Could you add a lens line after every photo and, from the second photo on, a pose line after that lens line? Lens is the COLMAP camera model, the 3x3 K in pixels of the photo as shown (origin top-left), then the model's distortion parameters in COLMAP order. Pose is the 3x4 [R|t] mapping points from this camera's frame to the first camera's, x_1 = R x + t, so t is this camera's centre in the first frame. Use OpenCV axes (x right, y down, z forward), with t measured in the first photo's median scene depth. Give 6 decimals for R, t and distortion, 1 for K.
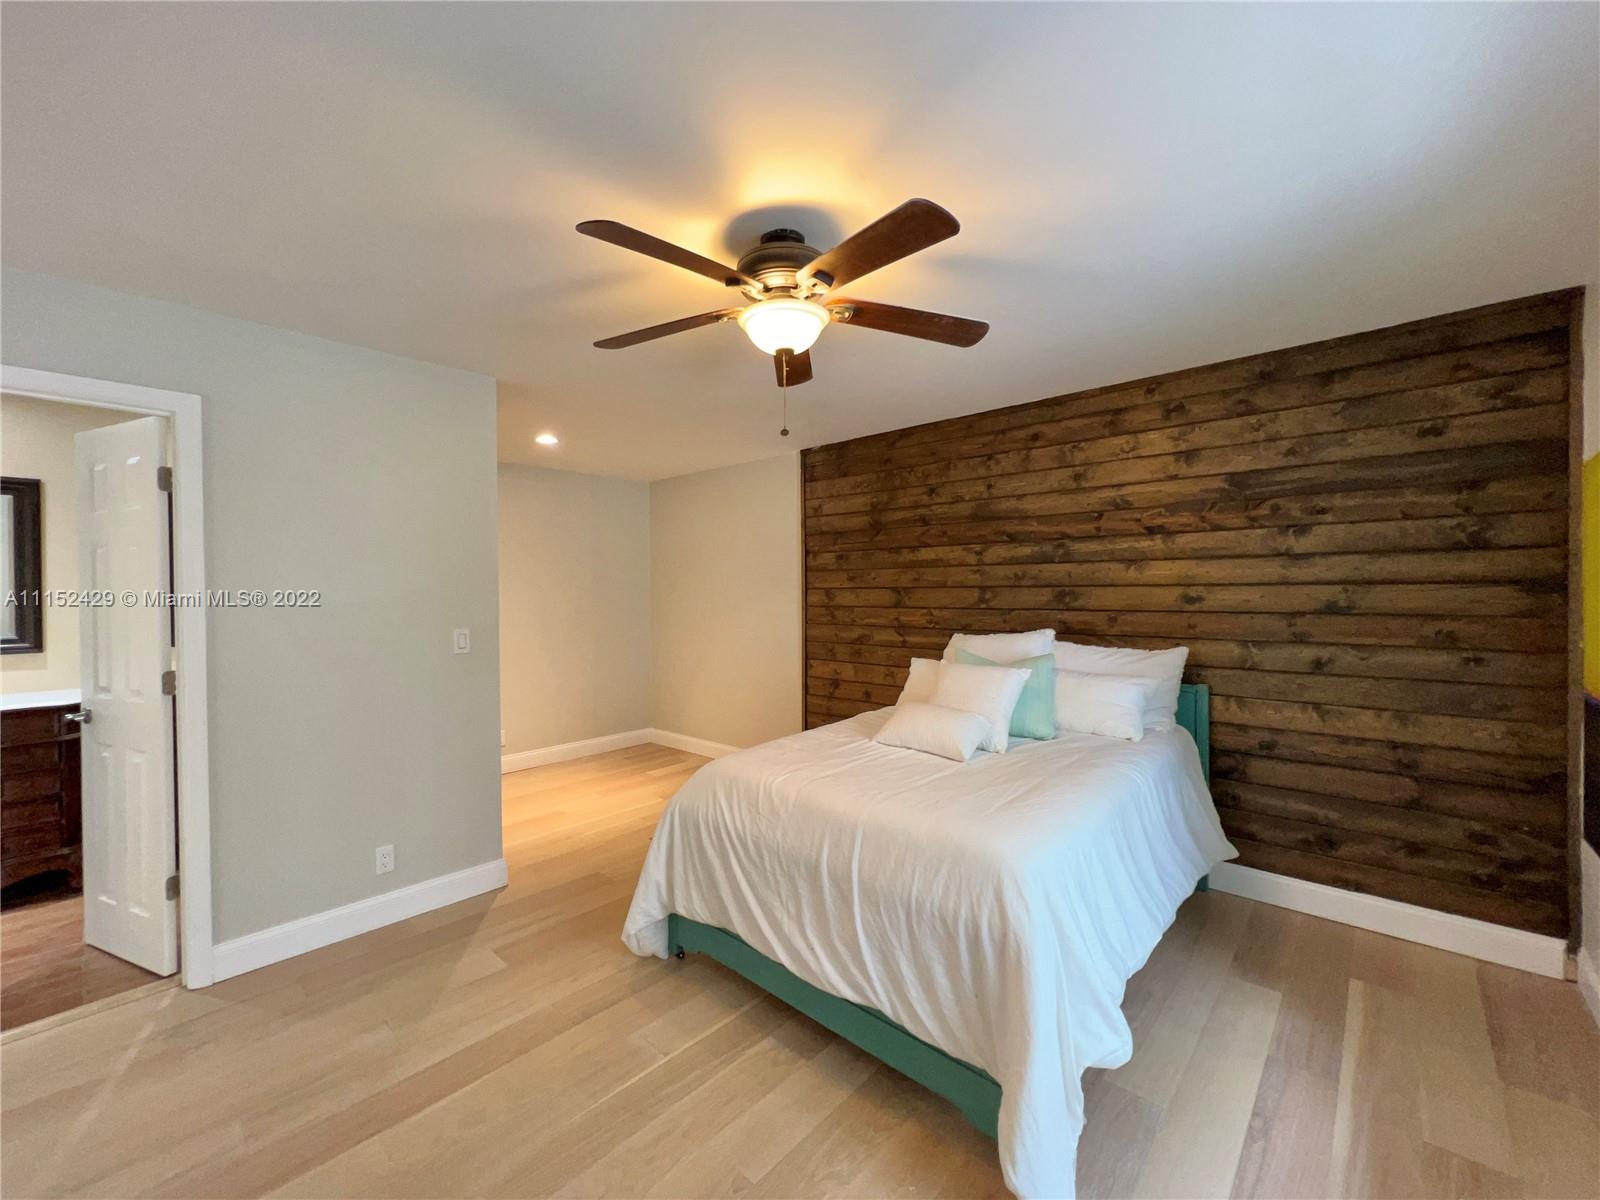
lens RADIAL K [[642.0, 0, 797.3], [0, 642.0, 596.2], [0, 0, 1]] dist [-0.000425, -0.000387]
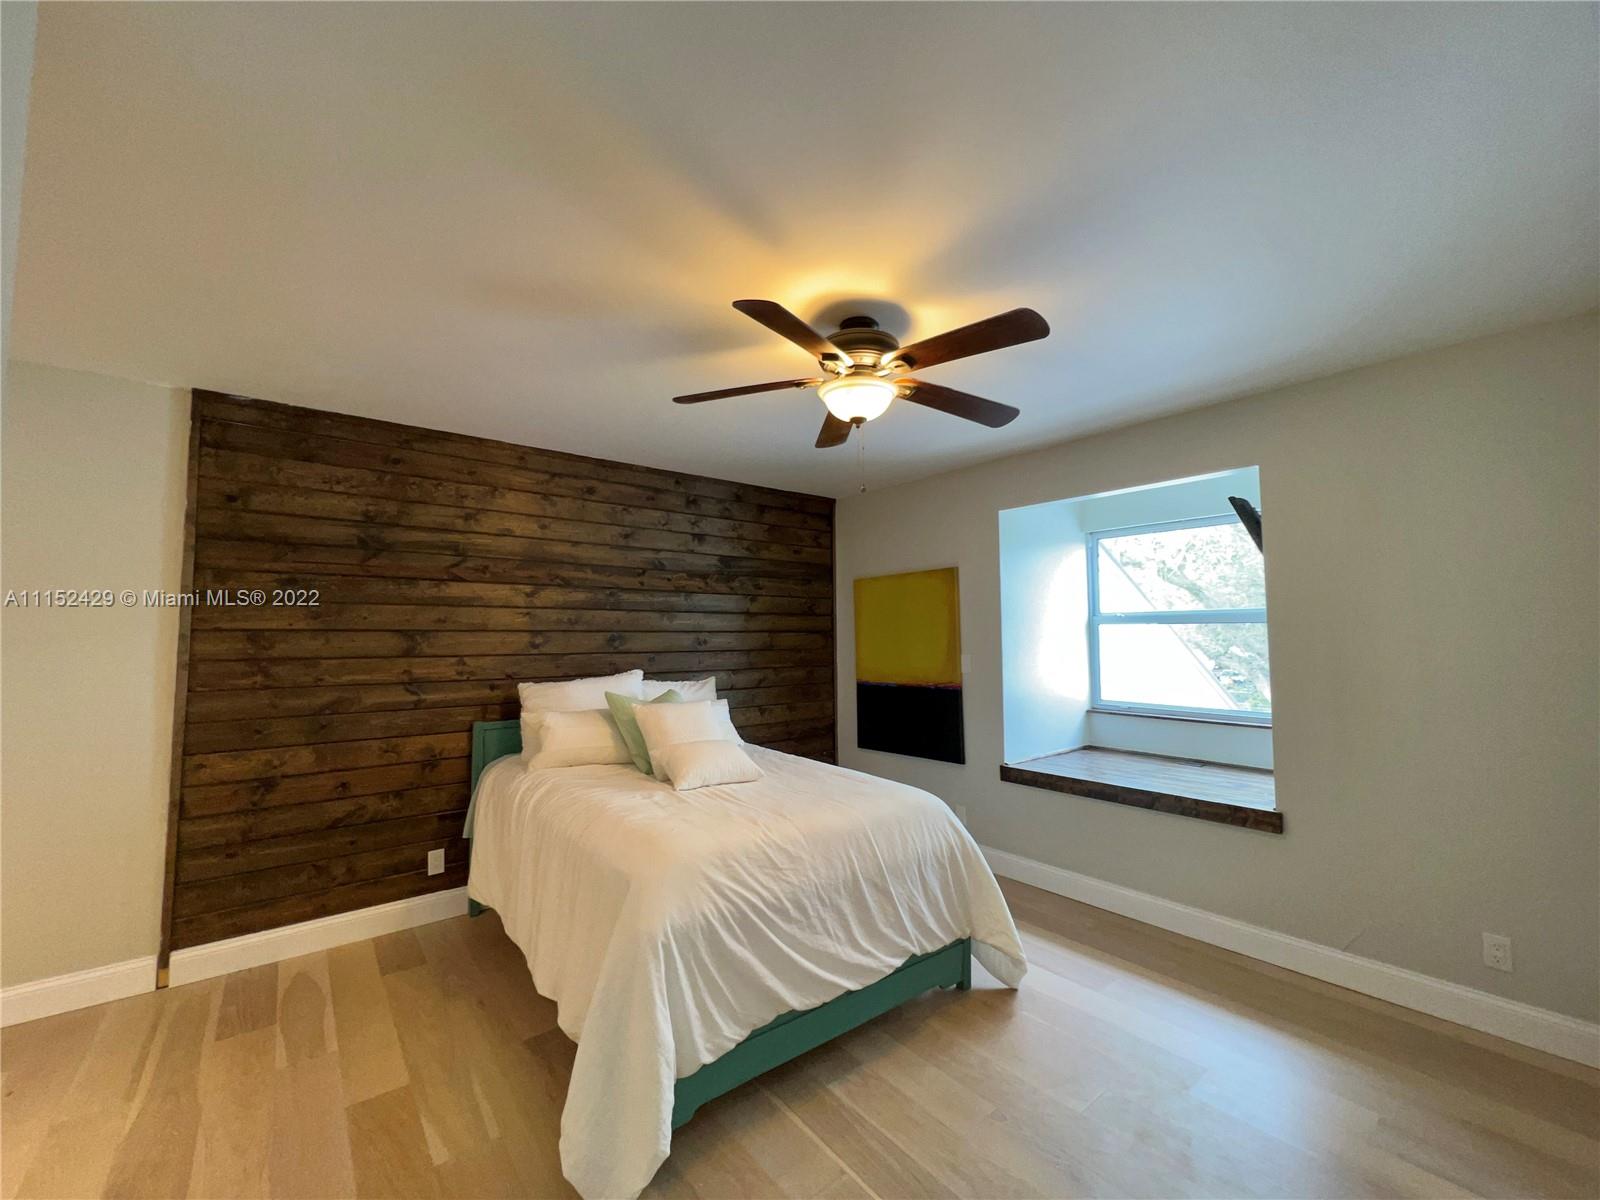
lens RADIAL K [[642.0, 0, 797.3], [0, 642.0, 596.2], [0, 0, 1]] dist [-0.000425, -0.000387]
pose [[0.155644, 0.069463, 0.985368, -0.656874], [0.010250, 0.997357, -0.071927, 0.006779], [-0.987760, 0.021295, 0.154521, 0.541143]]
